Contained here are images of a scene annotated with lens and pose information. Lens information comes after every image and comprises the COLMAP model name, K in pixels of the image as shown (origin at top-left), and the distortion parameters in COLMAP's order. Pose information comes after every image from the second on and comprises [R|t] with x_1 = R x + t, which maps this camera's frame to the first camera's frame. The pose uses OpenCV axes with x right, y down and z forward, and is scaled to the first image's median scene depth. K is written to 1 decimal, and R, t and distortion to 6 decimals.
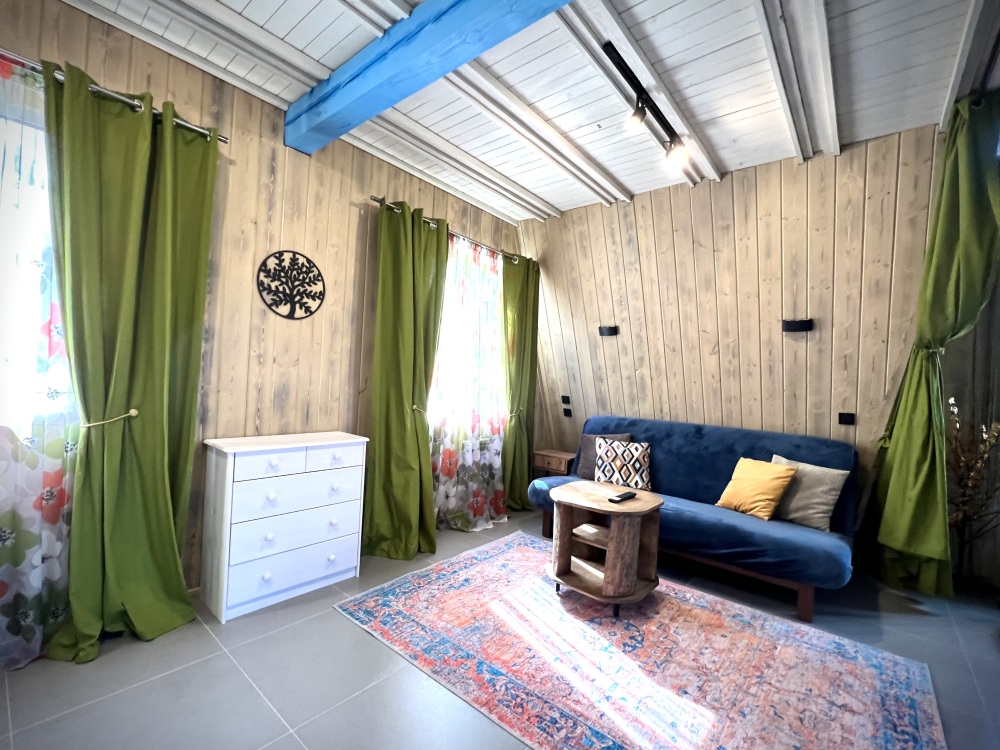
lens RADIAL K [[441.4, 0, 500.6], [0, 441.4, 376.1], [0, 0, 1]] dist [-0.000614, -0.000011]
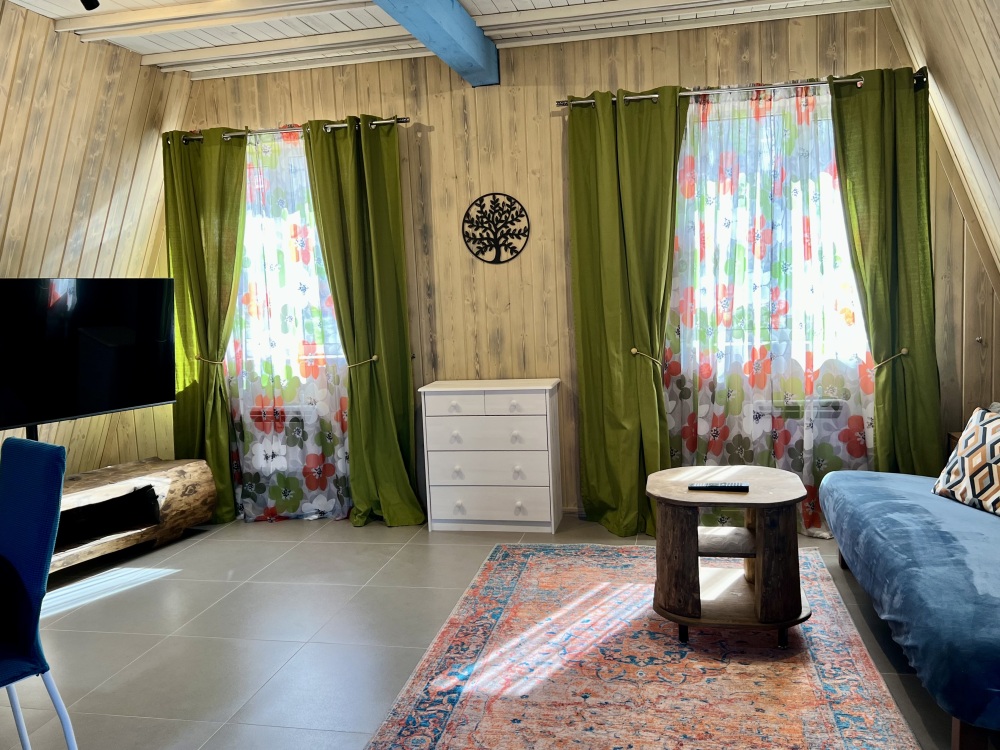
lens RADIAL K [[829.9, 0, 495.5], [0, 829.9, 373.8], [0, 0, 1]] dist [0.125426, -0.237790]
pose [[0.460221, 0.022911, -0.887508, 1.213286], [0.076600, 0.994914, 0.065405, -0.005951], [0.884493, -0.098084, 0.456126, 0.128044]]
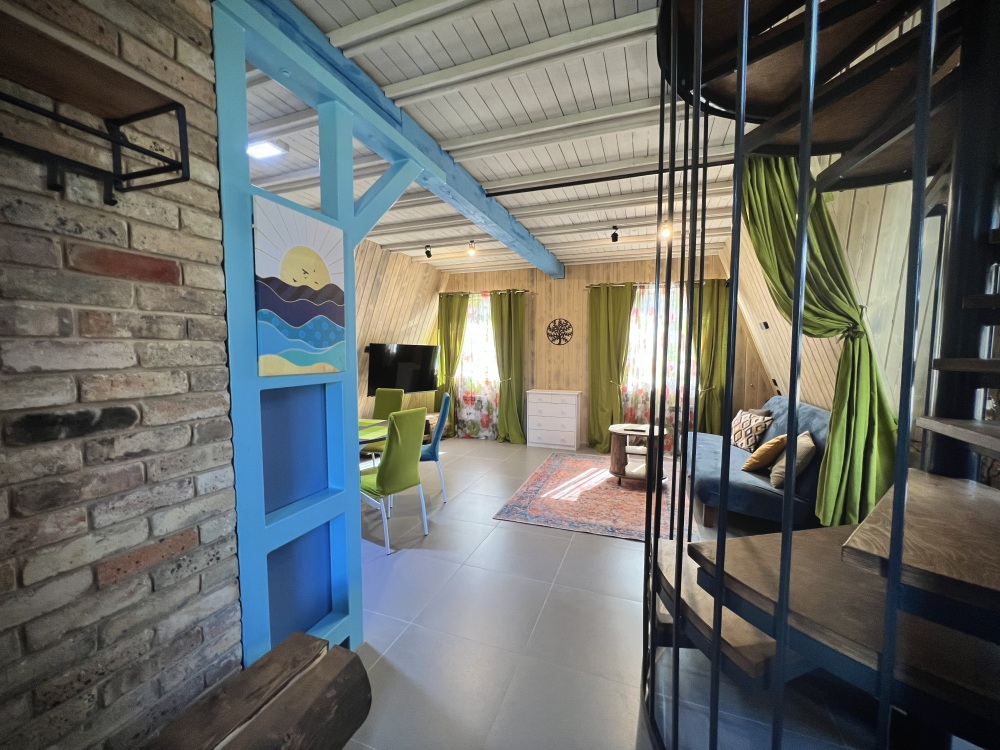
lens RADIAL K [[396.2, 0, 498.0], [0, 396.2, 377.4], [0, 0, 1]] dist [-0.000233, -0.000006]
pose [[0.325244, 0.010502, -0.945572, 1.629870], [0.022838, 0.999559, 0.018958, 0.005713], [0.945354, -0.027761, 0.324861, -0.091982]]
